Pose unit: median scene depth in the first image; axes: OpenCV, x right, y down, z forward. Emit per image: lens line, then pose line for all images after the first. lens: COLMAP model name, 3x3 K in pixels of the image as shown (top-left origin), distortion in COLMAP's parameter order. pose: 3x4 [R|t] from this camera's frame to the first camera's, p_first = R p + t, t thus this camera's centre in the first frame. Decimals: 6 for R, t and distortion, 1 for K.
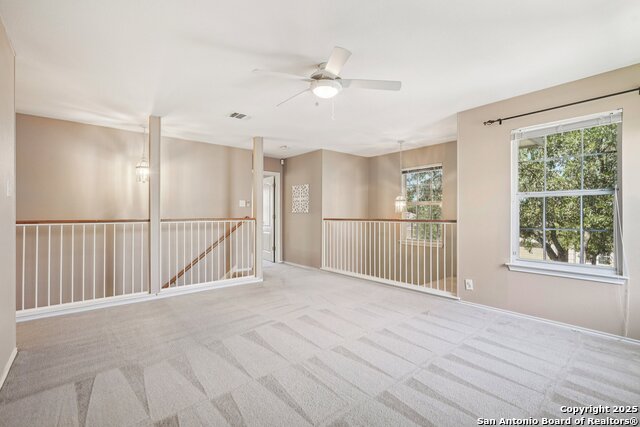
lens RADIAL K [[296.4, 0, 320.5], [0, 296.4, 209.2], [0, 0, 1]] dist [-0.023569, -0.000048]
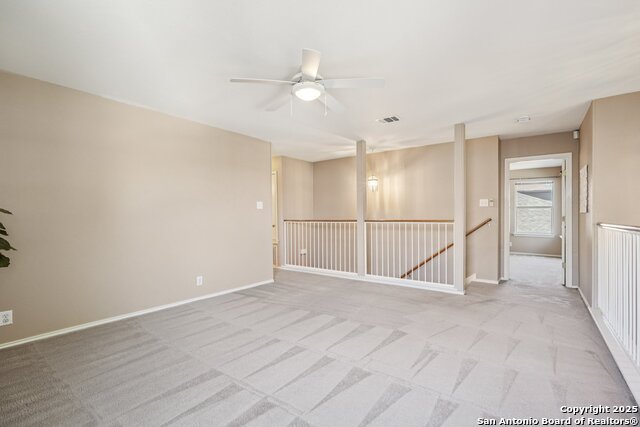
lens RADIAL K [[286.8, 0, 320.2], [0, 286.8, 224.2], [0, 0, 1]] dist [-0.000365, 0.000036]
pose [[0.216634, 0.027776, -0.975858, 0.566688], [0.024283, 0.999133, 0.033829, 0.003240], [0.975951, -0.031026, 0.215772, 0.472324]]
